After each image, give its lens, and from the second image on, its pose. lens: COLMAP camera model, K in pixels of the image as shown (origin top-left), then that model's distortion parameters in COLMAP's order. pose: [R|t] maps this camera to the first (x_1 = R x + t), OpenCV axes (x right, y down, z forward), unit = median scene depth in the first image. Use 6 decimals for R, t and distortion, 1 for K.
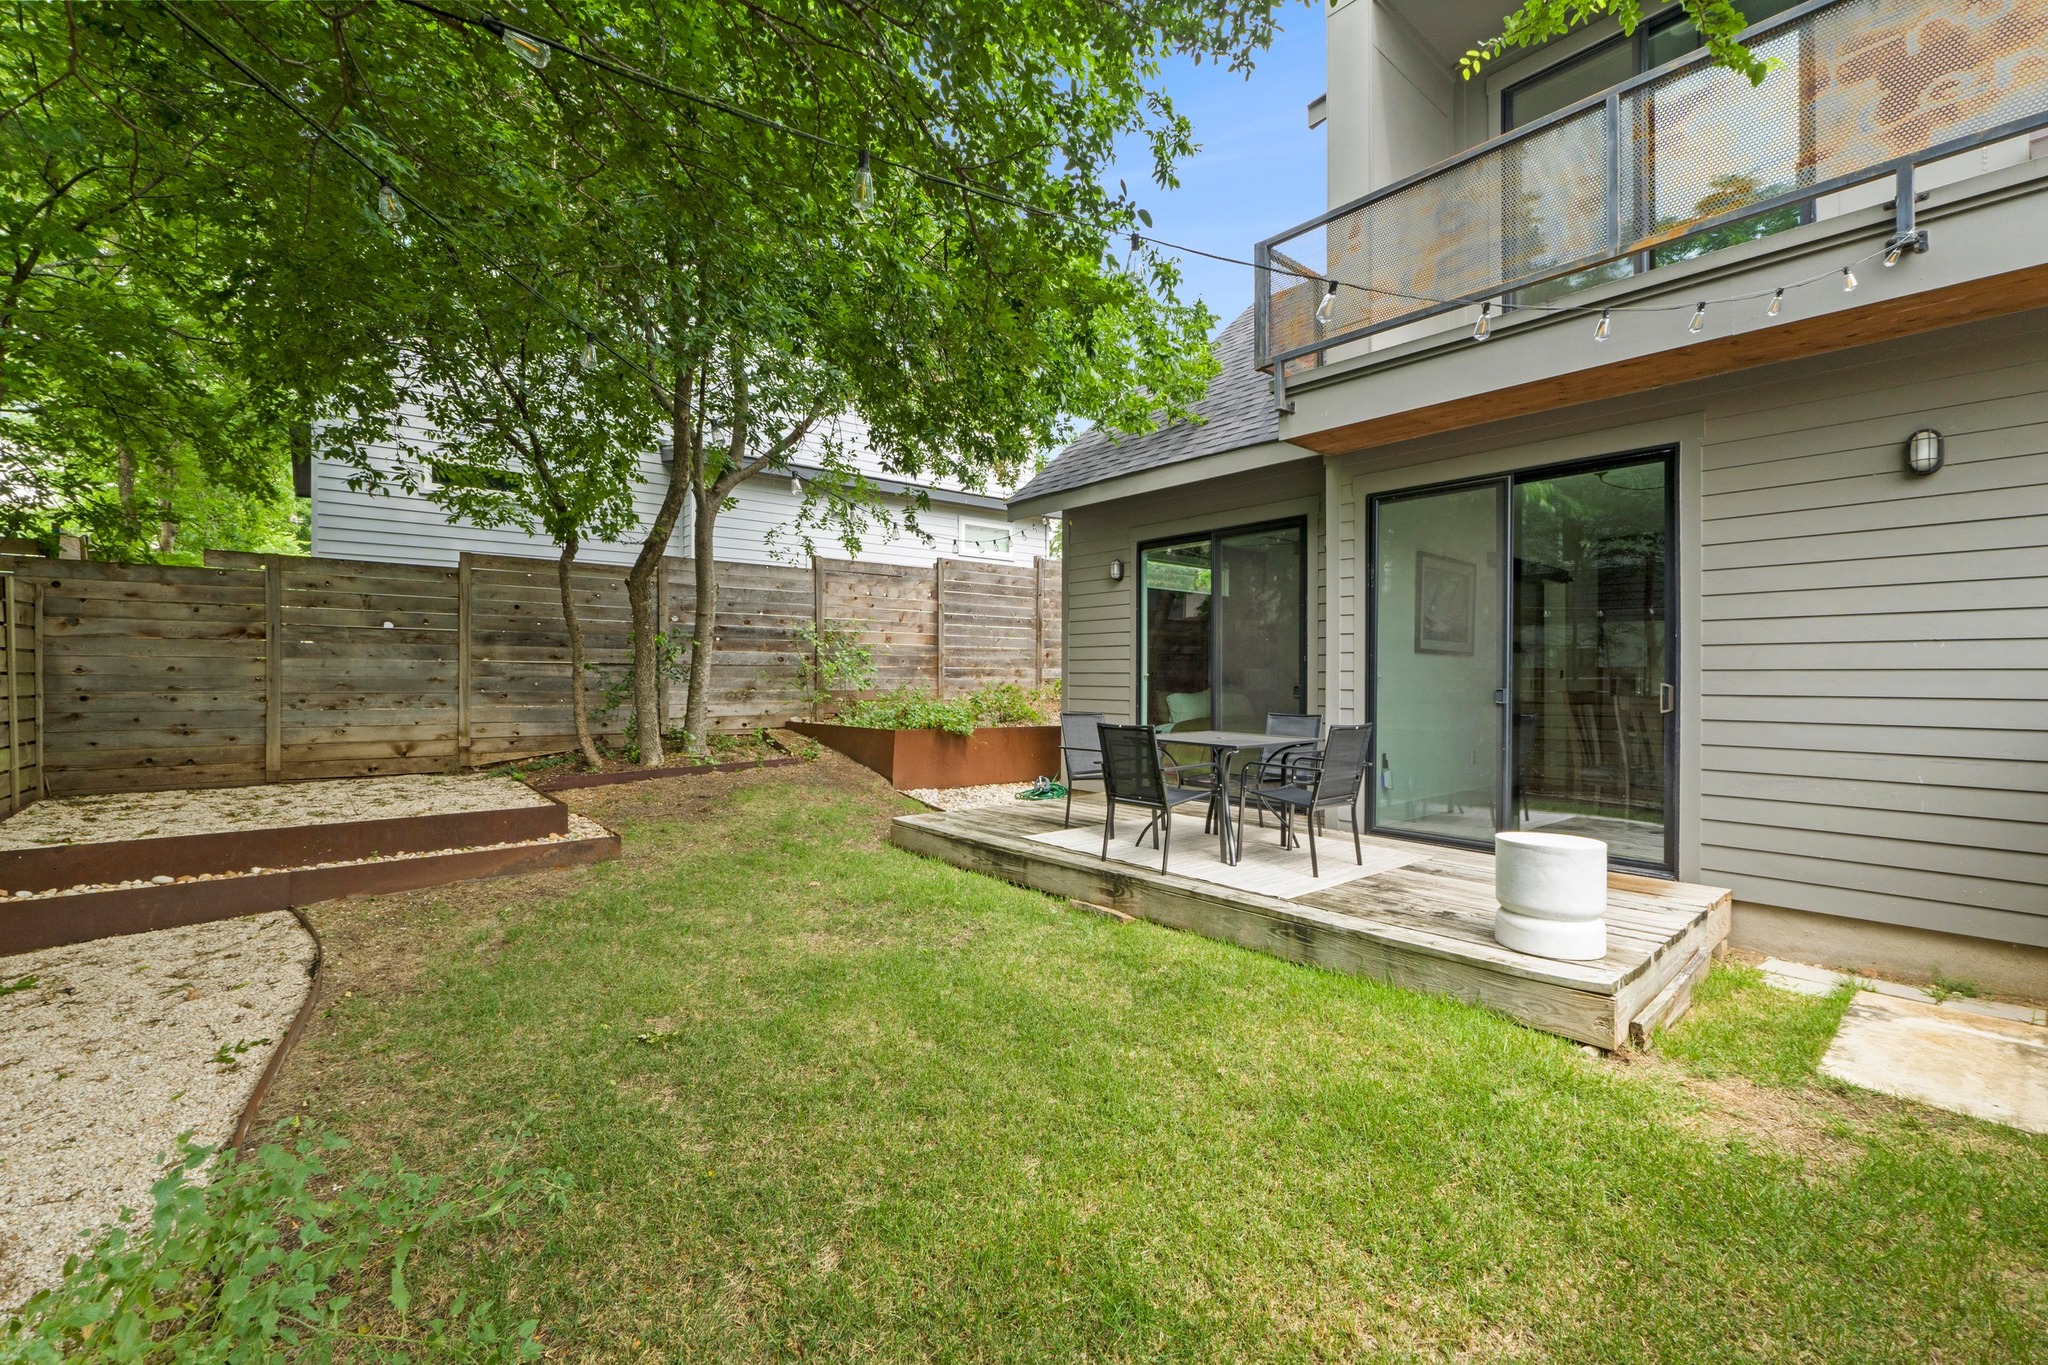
lens RADIAL K [[870.1, 0, 1013.9], [0, 870.1, 691.0], [0, 0, 1]] dist [-0.004378, 0.000091]
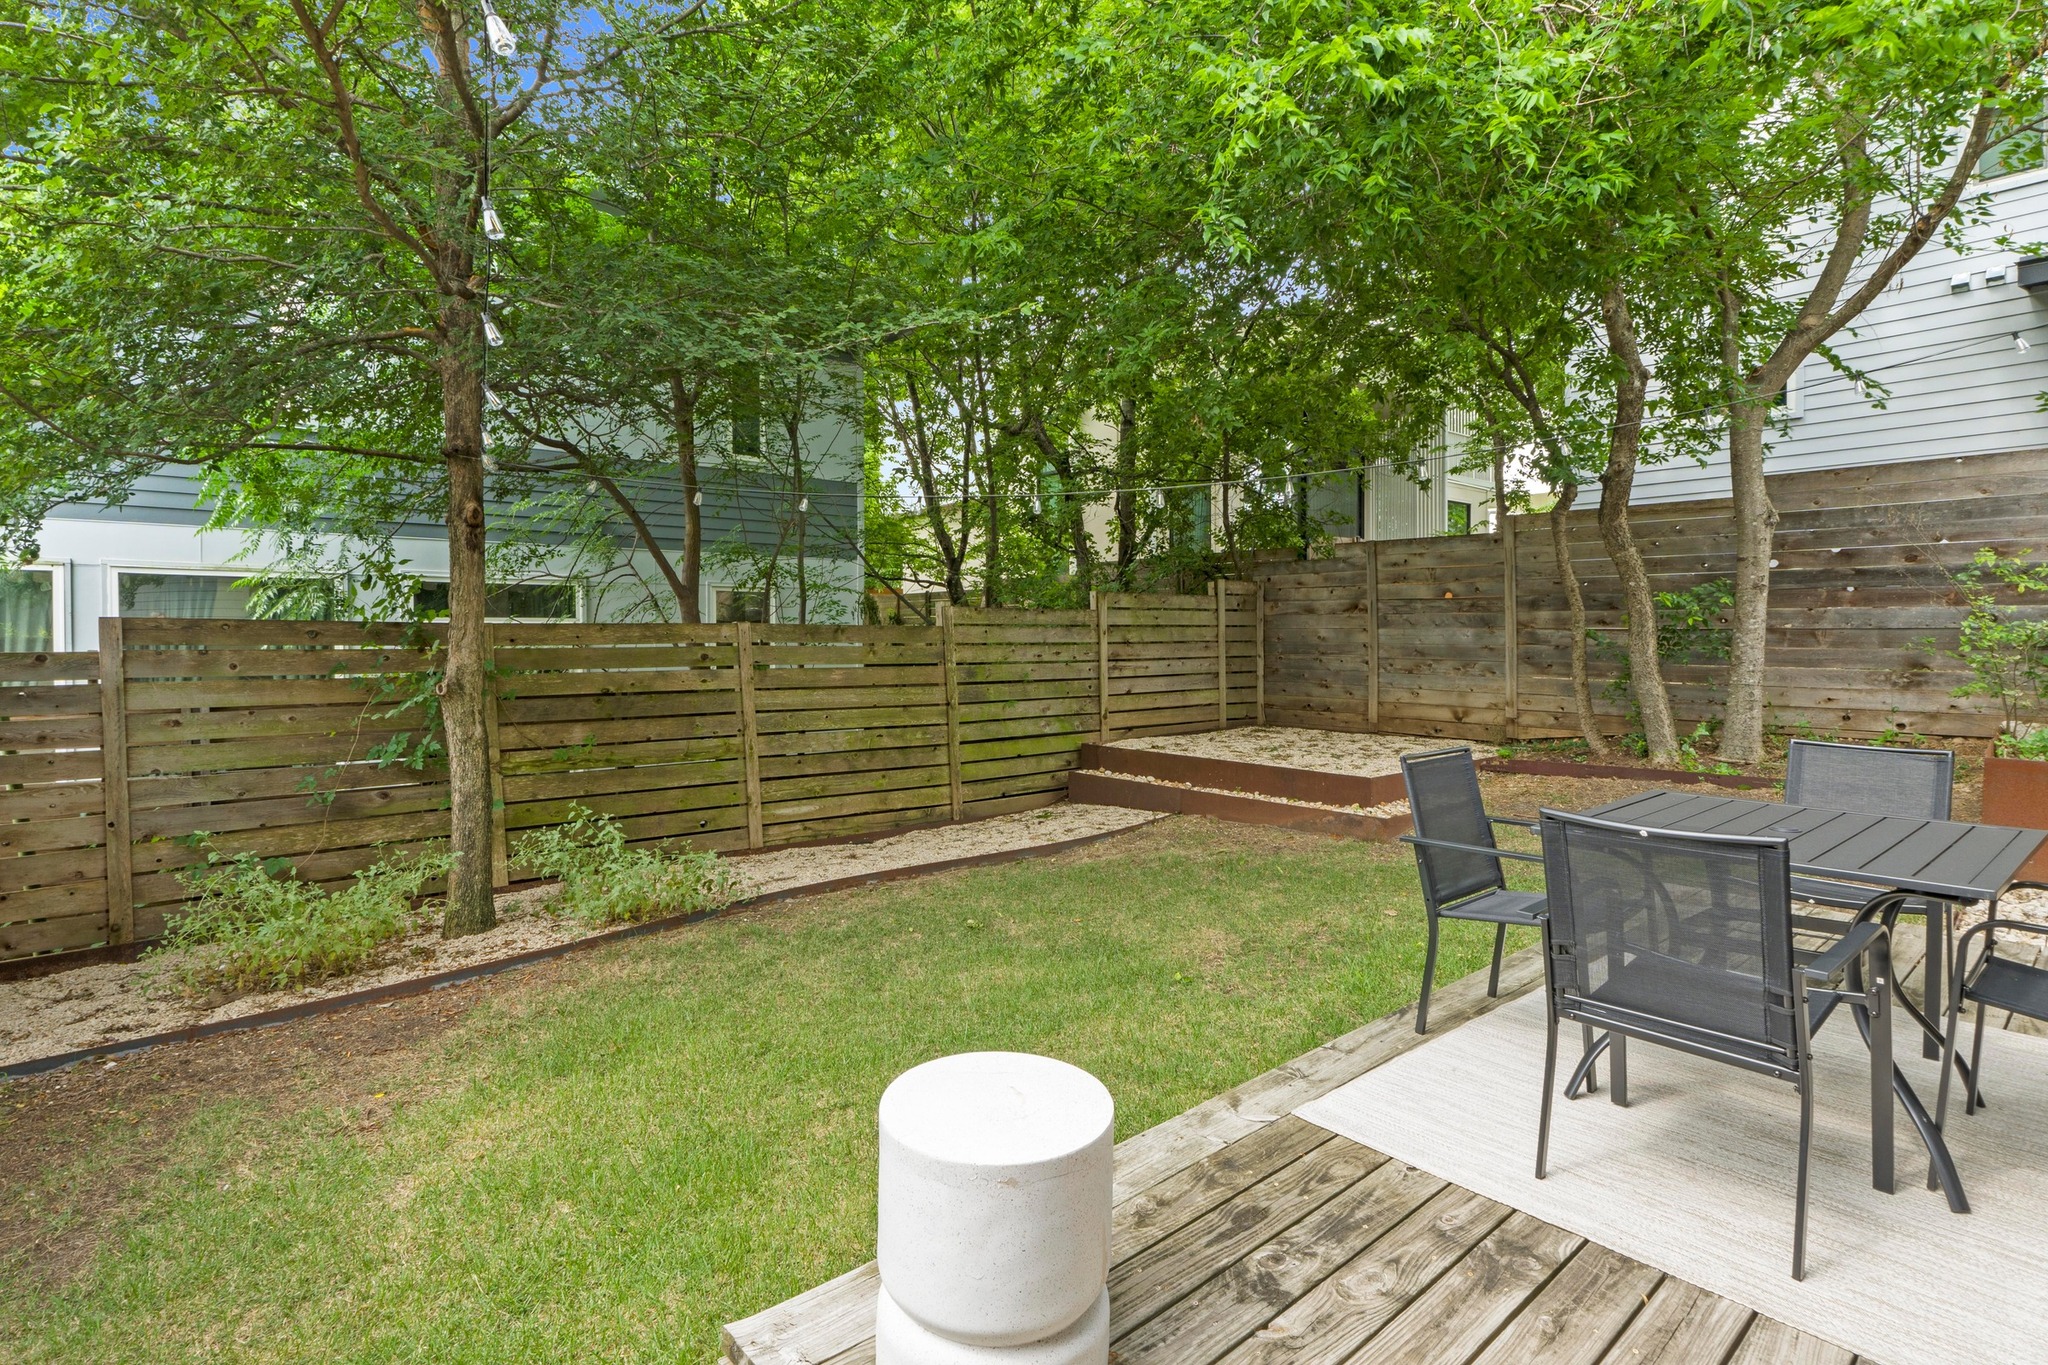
lens RADIAL K [[1026.2, 0, 1024.0], [0, 1026.2, 682.5], [0, 0, 1]] dist [0.000795, 0.000015]
pose [[-0.001925, 0.048428, -0.998825, 0.514306], [-0.011927, 0.998755, 0.048447, -0.024120], [0.999927, 0.012006, -0.001345, 0.475949]]
